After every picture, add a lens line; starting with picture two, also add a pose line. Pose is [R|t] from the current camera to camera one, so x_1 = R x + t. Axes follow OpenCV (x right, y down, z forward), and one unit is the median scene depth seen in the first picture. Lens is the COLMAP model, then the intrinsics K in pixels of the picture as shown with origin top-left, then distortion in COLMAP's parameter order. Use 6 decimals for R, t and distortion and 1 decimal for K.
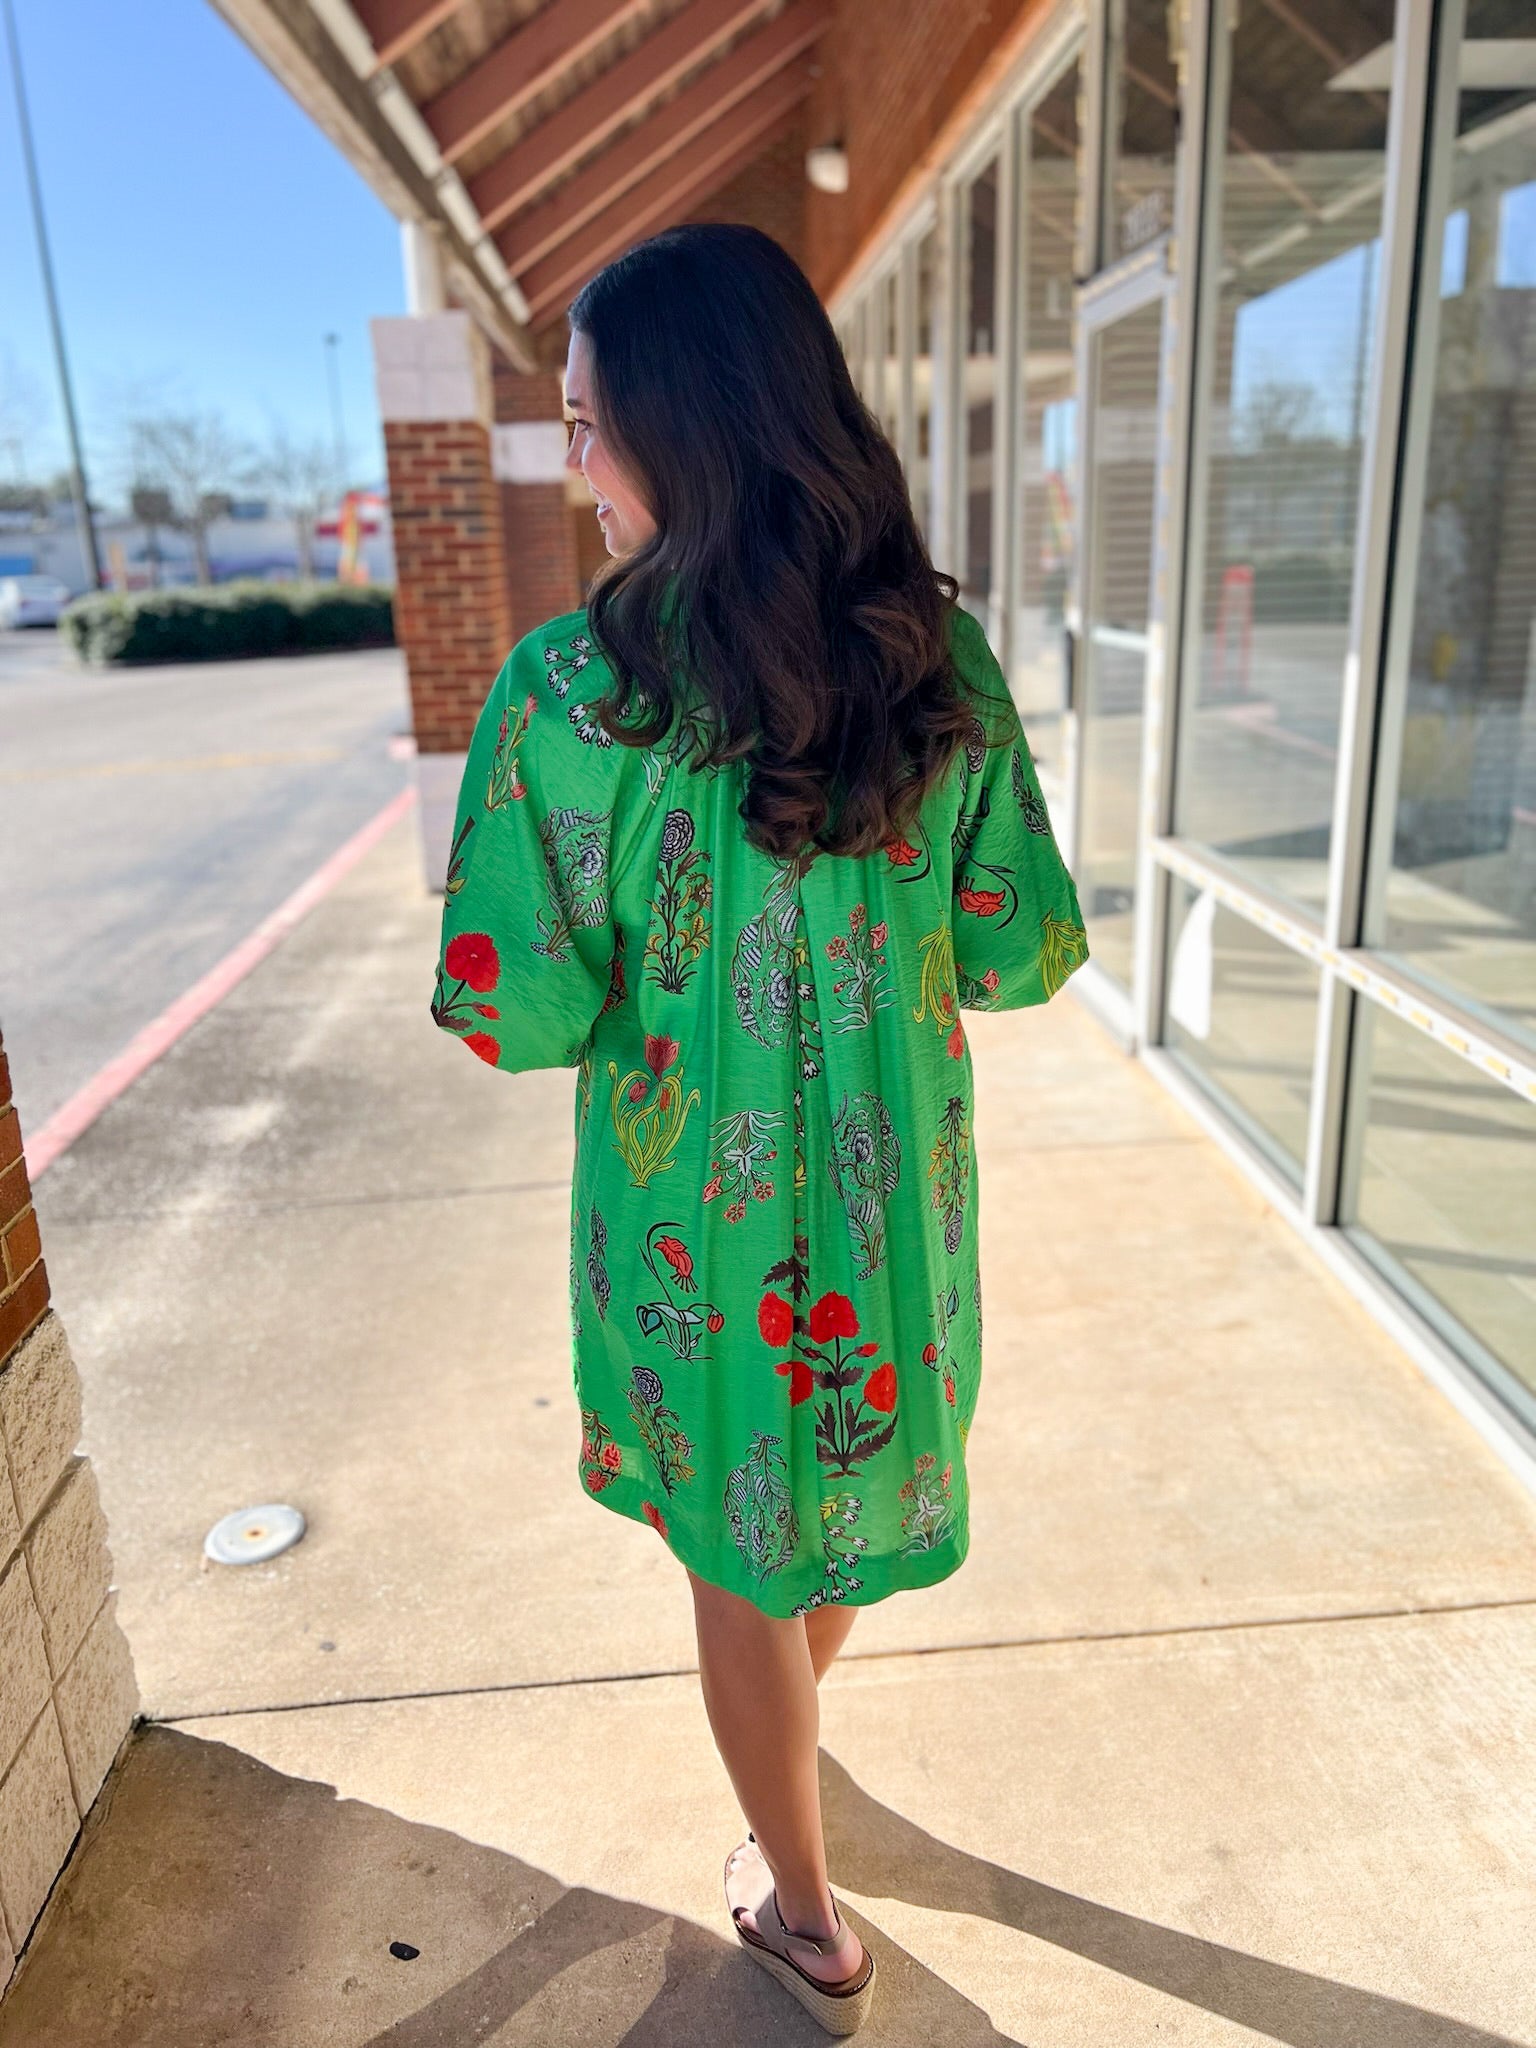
lens RADIAL K [[1511.5, 0, 764.2], [0, 1511.5, 1020.5], [0, 0, 1]] dist [0.010685, -0.001507]
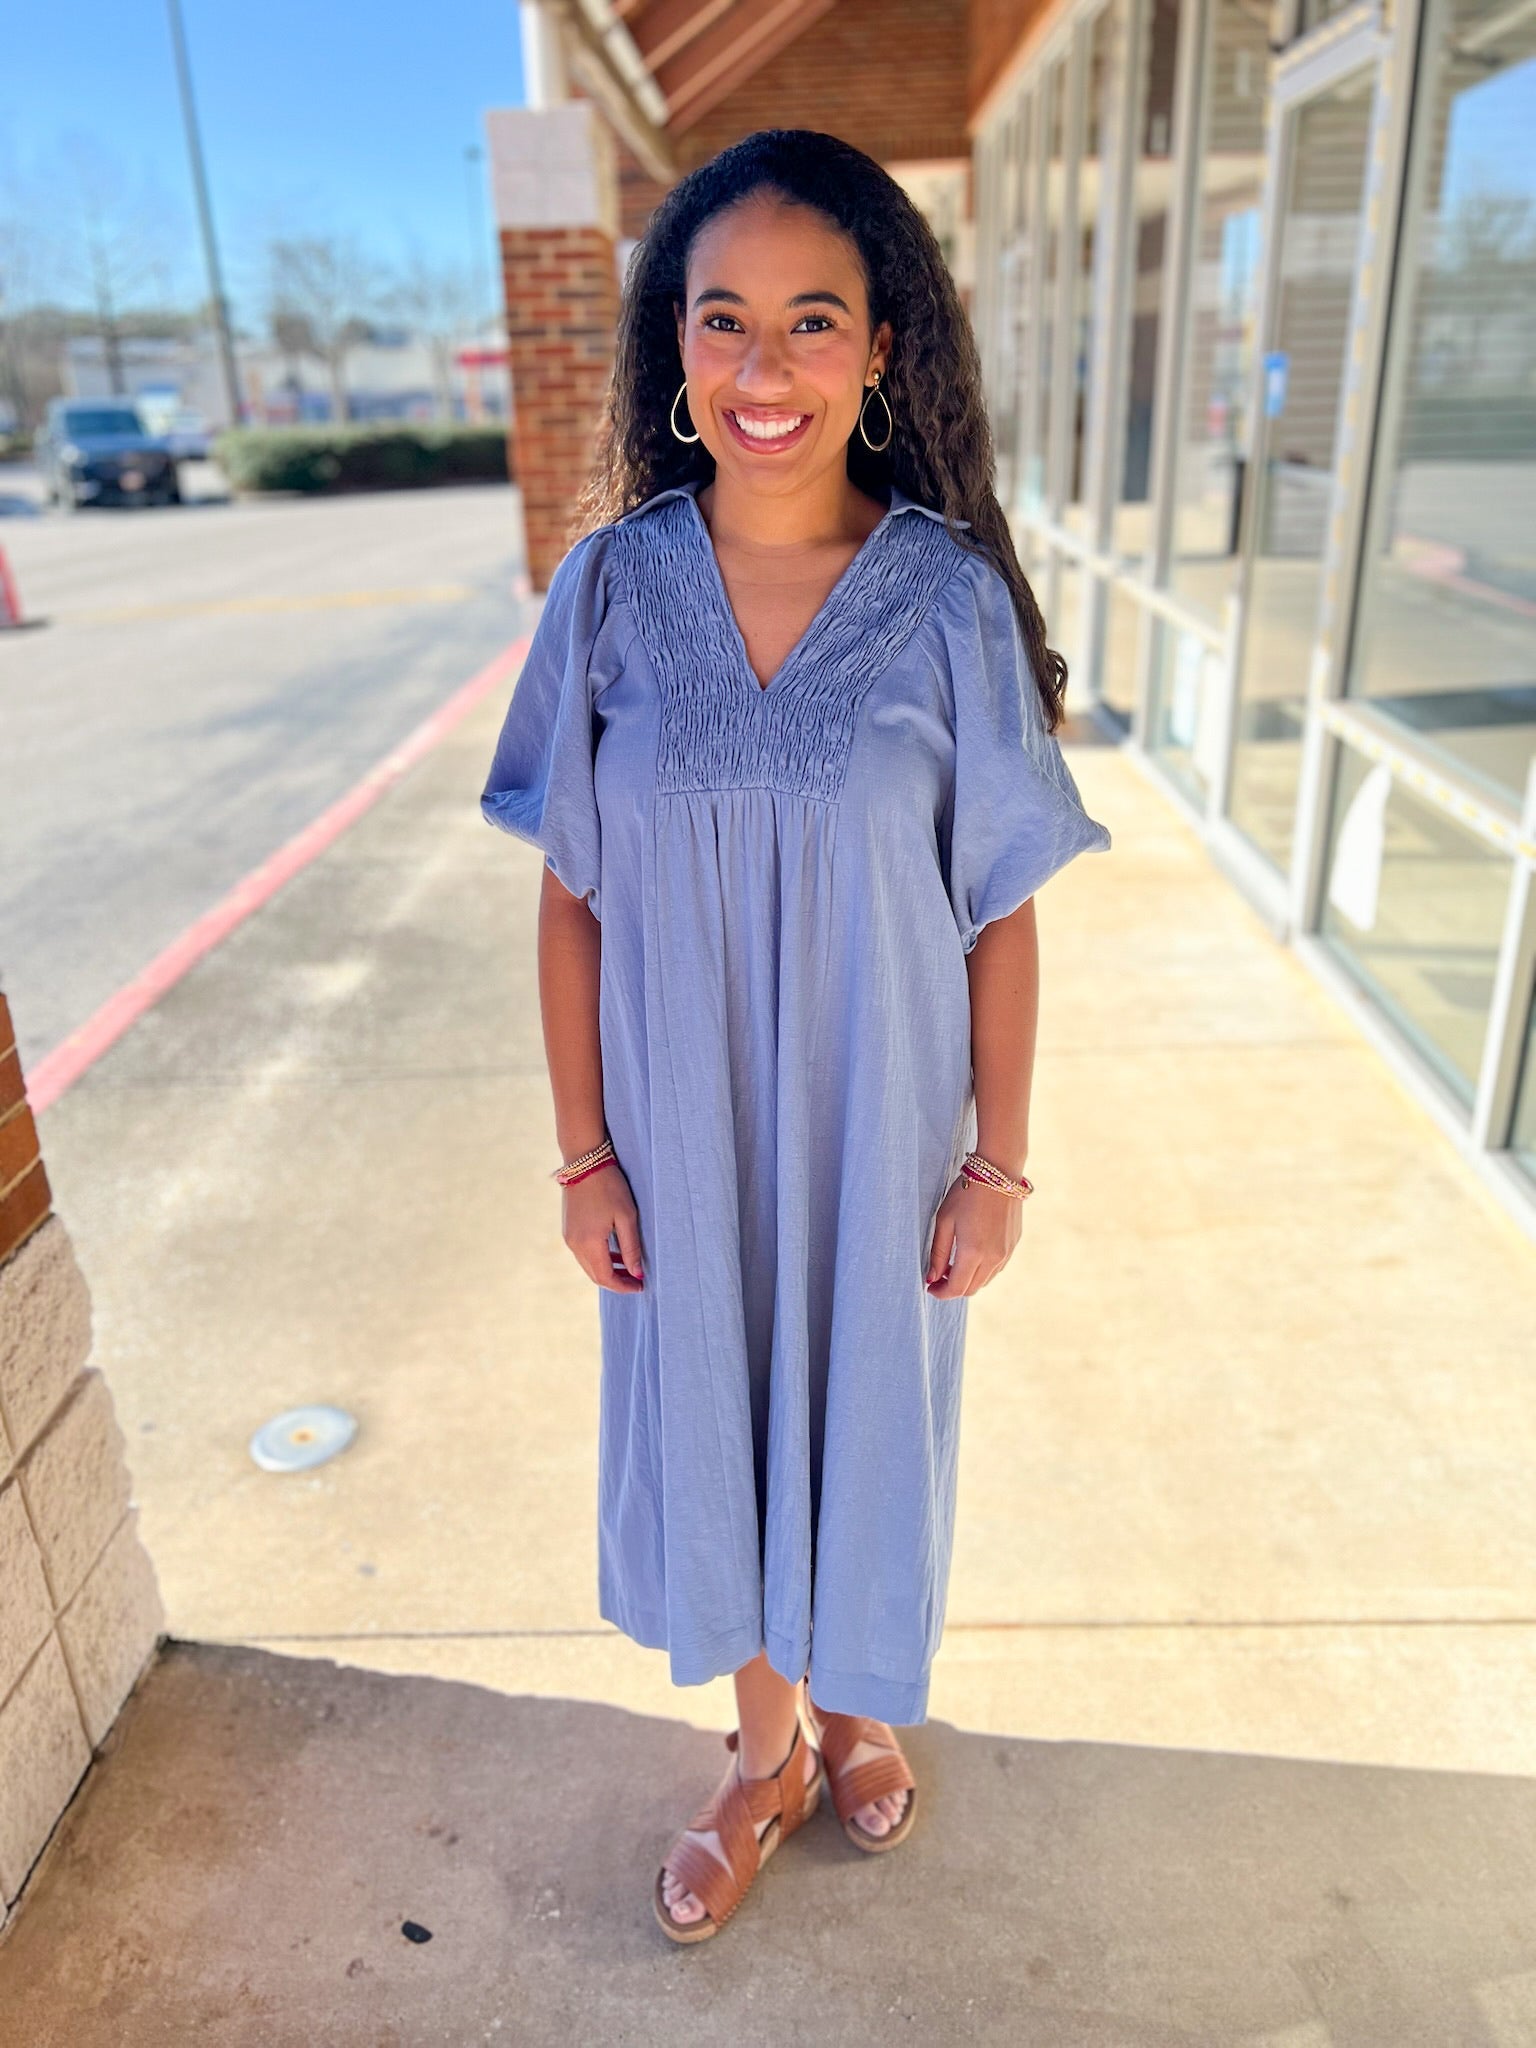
lens RADIAL K [[1516.3, 0, 766.5], [0, 1516.3, 1015.0], [0, 0, 1]] dist [0.020338, -0.020584]
pose [[0.995891, 0.037731, -0.082320, 0.017615], [-0.029919, 0.995108, 0.094155, -0.018709], [0.085470, -0.091305, 0.992148, 0.102886]]
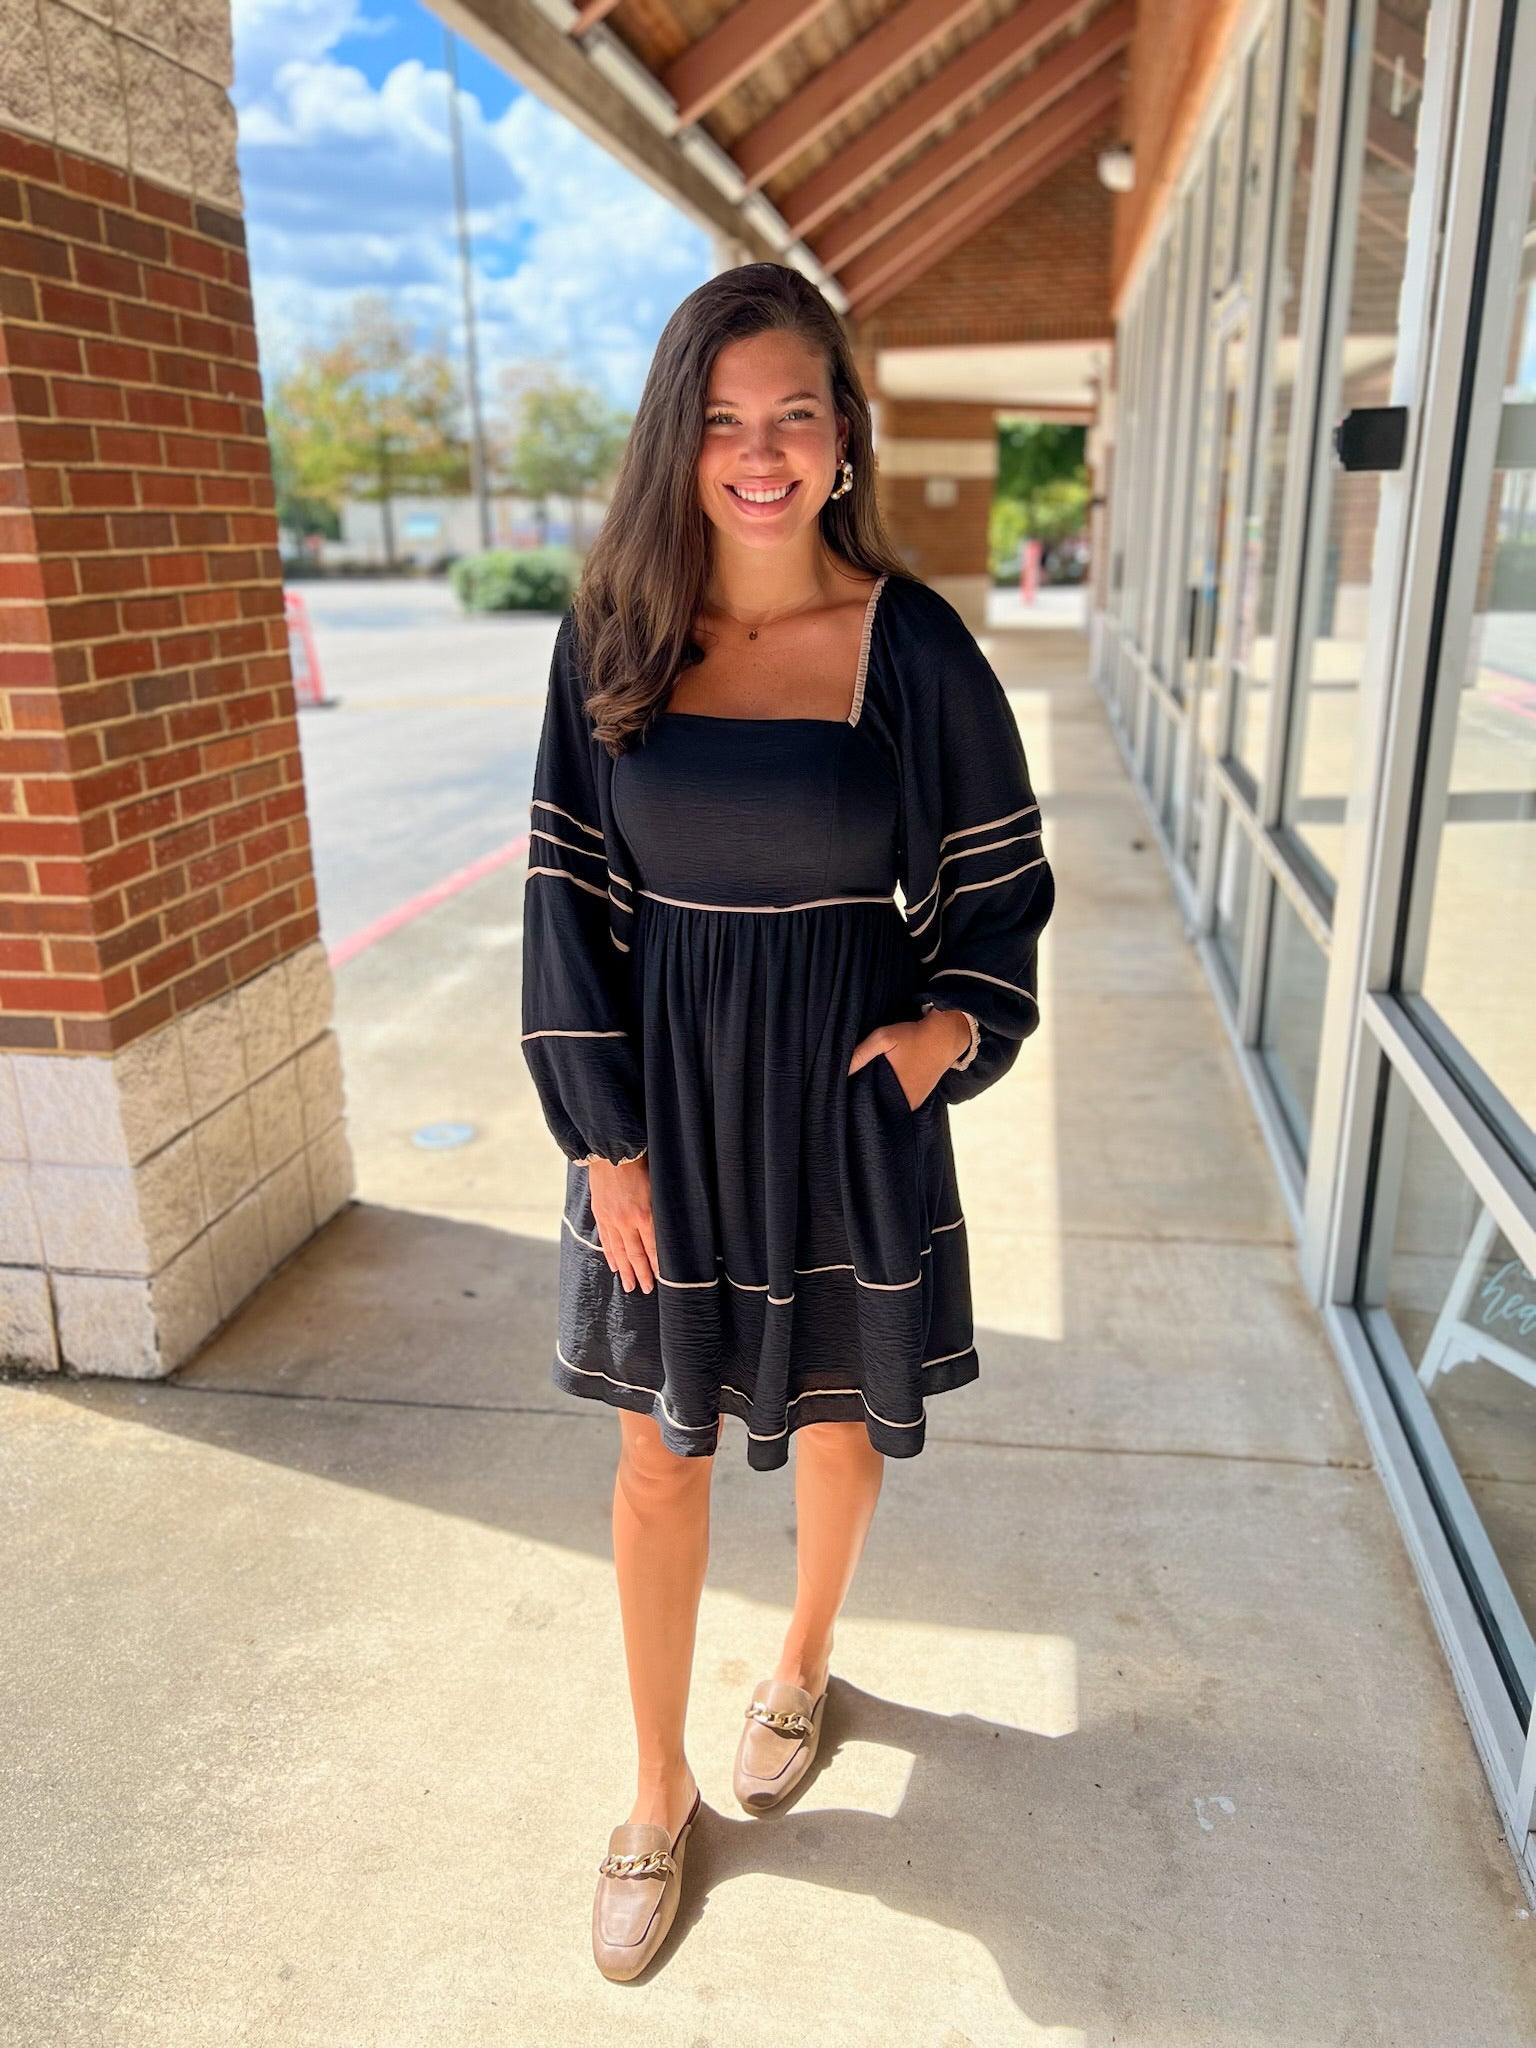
lens RADIAL K [[1499.1, 0, 777.4], [0, 1499.1, 1015.1], [0, 0, 1]] dist [0.028685, -0.033585]
pose [[0.974787, 0.089062, -0.204592, 0.290248], [-0.085845, 0.996006, 0.024565, 0.136741], [0.205963, -0.006383, 0.978539, -0.422519]]
